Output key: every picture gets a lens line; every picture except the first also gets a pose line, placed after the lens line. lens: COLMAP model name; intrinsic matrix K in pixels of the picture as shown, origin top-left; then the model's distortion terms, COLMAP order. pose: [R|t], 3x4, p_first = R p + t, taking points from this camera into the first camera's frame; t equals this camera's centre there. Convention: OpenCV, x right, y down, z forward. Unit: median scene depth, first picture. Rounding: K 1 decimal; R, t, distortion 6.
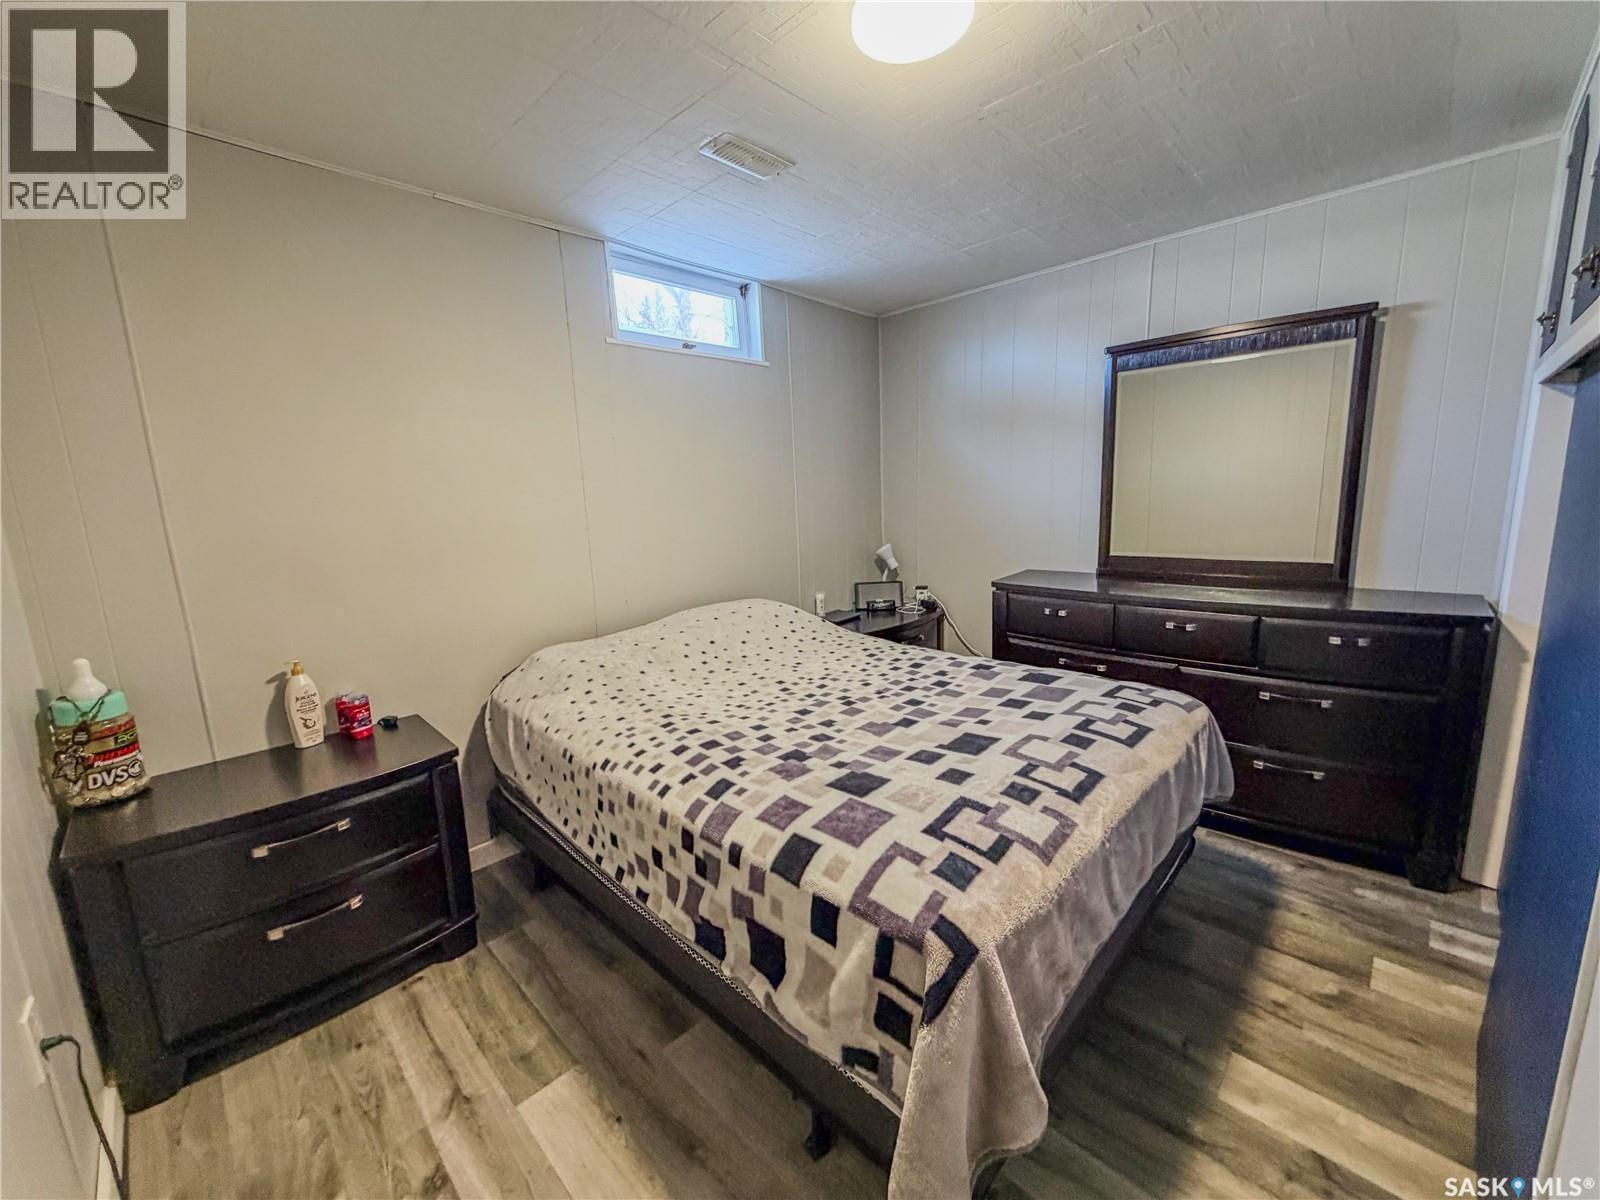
lens RADIAL K [[635.3, 0, 797.6], [0, 635.3, 601.6], [0, 0, 1]] dist [0.002069, -0.000095]
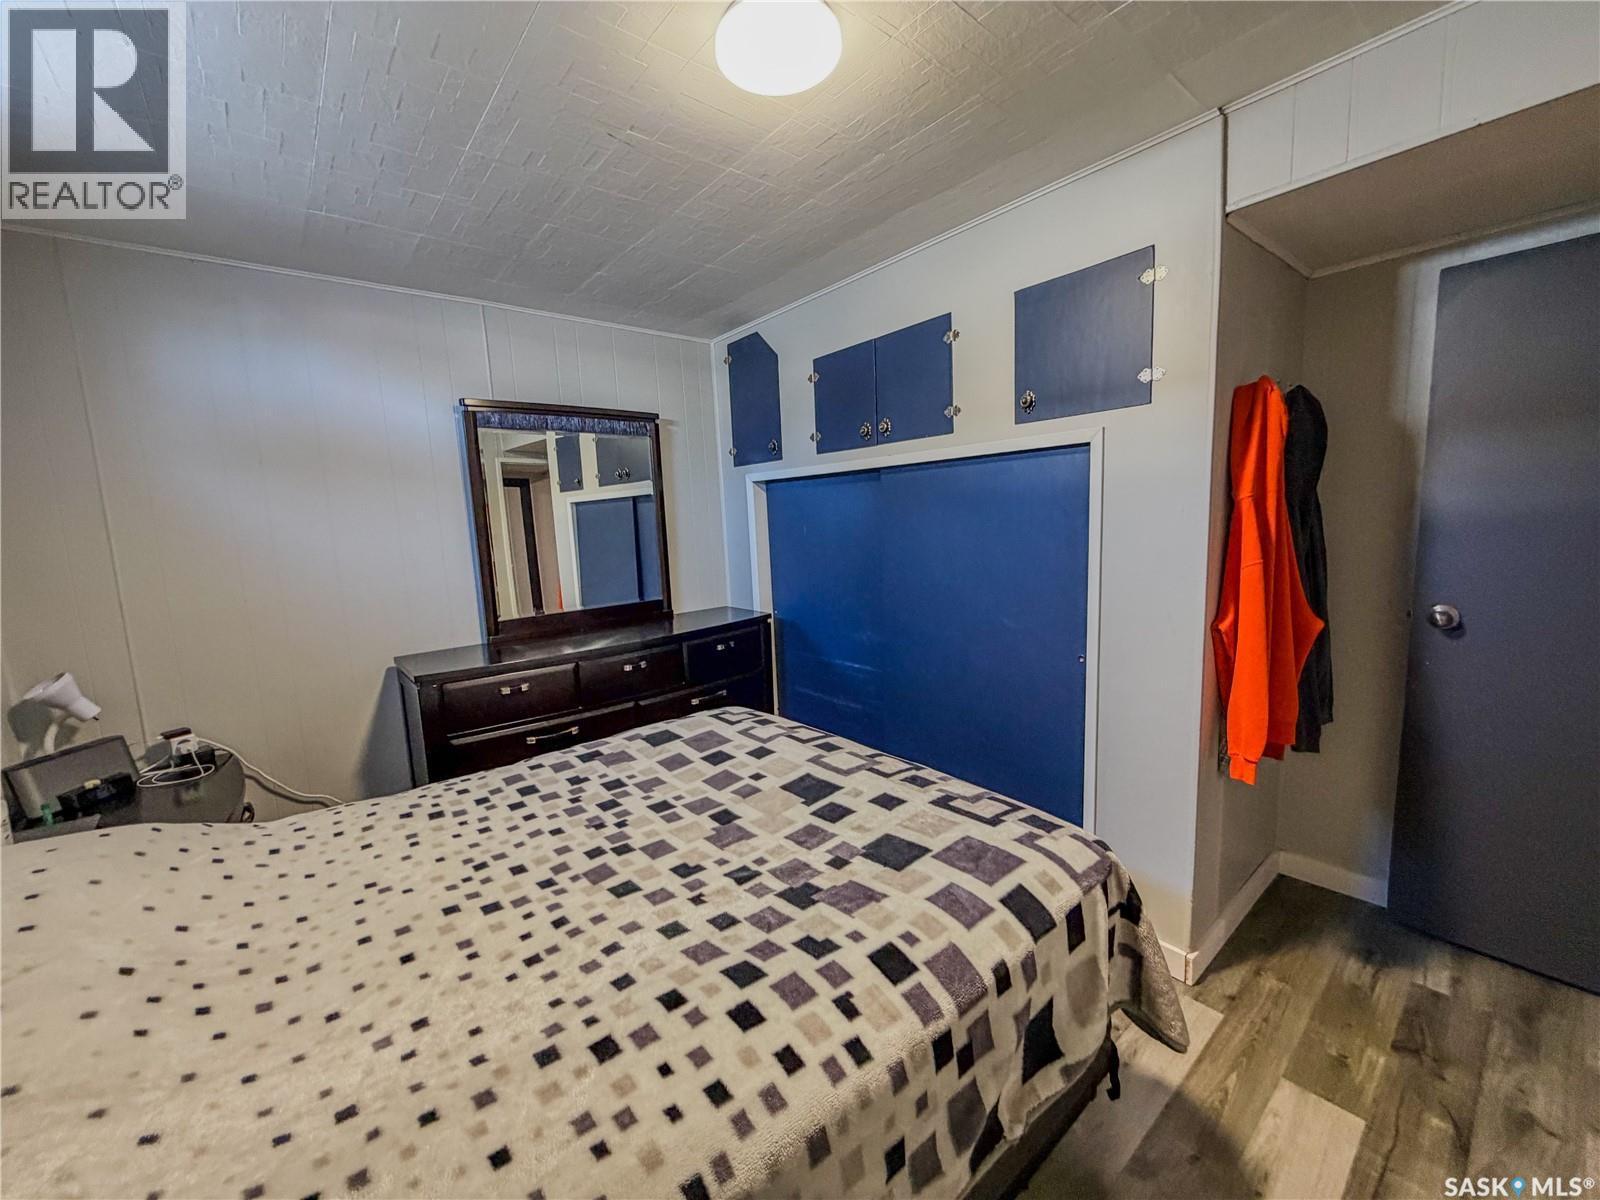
lens RADIAL K [[635.3, 0, 797.6], [0, 635.3, 601.6], [0, 0, 1]] dist [0.002069, -0.000095]
pose [[0.103014, -0.100377, 0.989602, -0.576043], [0.211617, 0.974331, 0.076799, -0.120497], [-0.971909, 0.201505, 0.121611, 0.695585]]
